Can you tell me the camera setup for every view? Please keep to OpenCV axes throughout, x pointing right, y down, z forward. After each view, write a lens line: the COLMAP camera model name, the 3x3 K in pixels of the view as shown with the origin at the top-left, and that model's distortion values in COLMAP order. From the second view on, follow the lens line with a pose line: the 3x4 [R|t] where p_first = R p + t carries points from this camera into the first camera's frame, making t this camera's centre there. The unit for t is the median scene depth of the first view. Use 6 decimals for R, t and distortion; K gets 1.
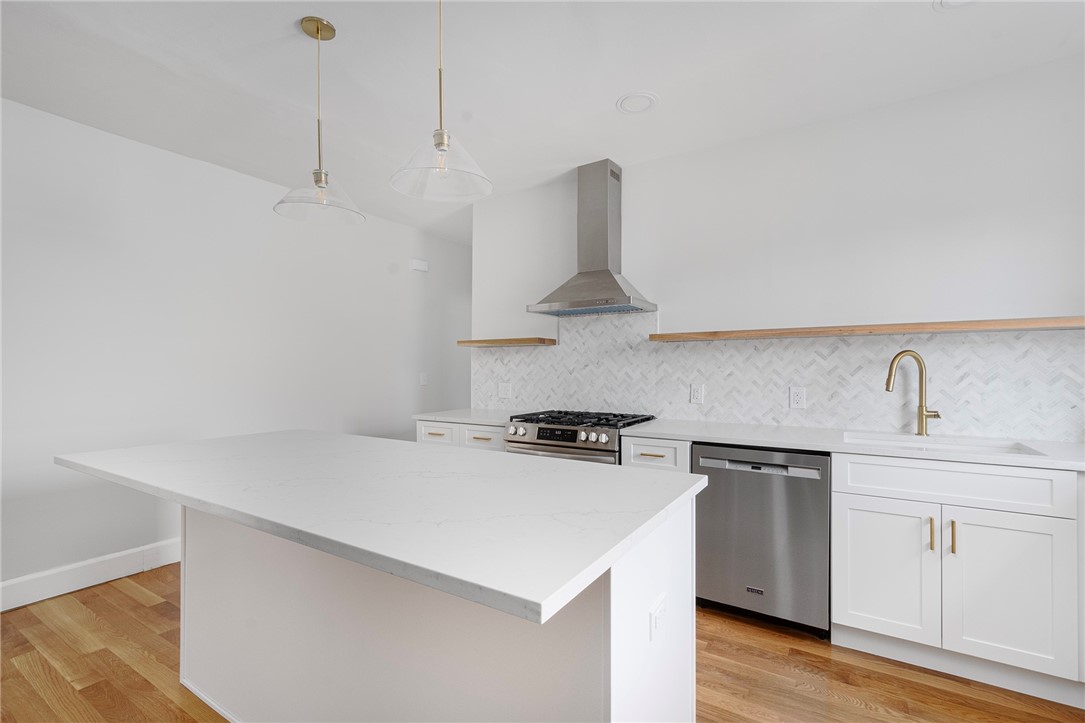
lens RADIAL K [[478.7, 0, 542.0], [0, 478.7, 364.5], [0, 0, 1]] dist [0.000213, 0.000034]
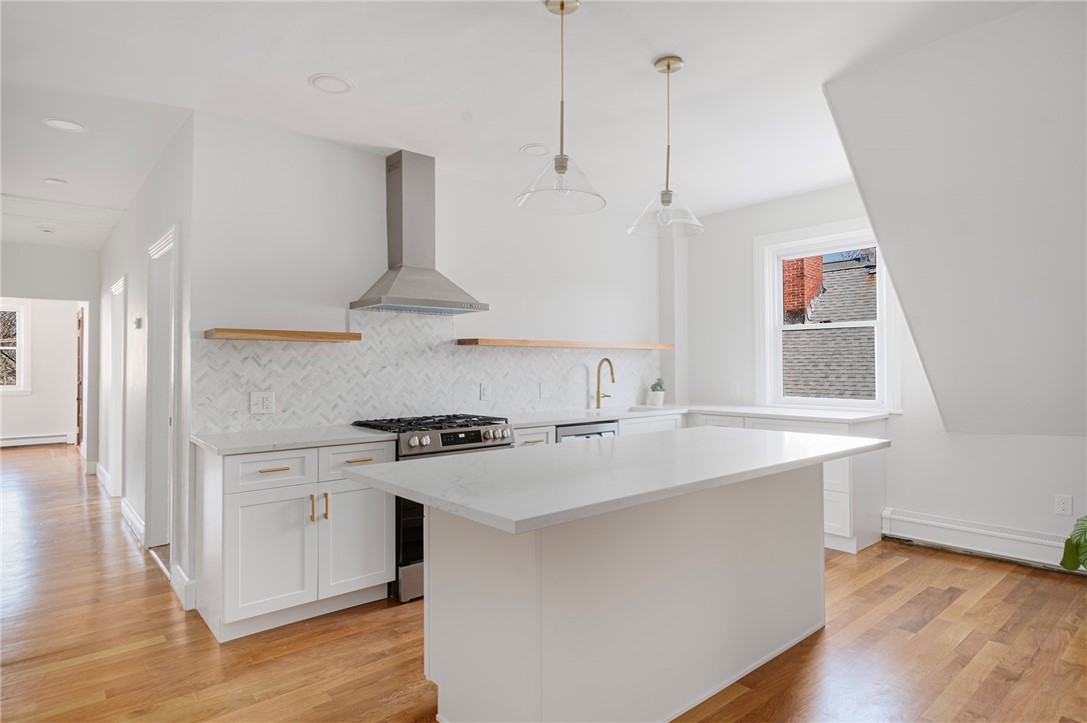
lens RADIAL K [[604.9, 0, 543.9], [0, 604.9, 361.0], [0, 0, 1]] dist [0.002229, 0.000143]
pose [[0.294717, 0.007939, 0.955552, -0.926809], [-0.004653, 0.999966, -0.006873, -0.003043], [-0.955573, -0.002421, 0.294744, 0.395660]]
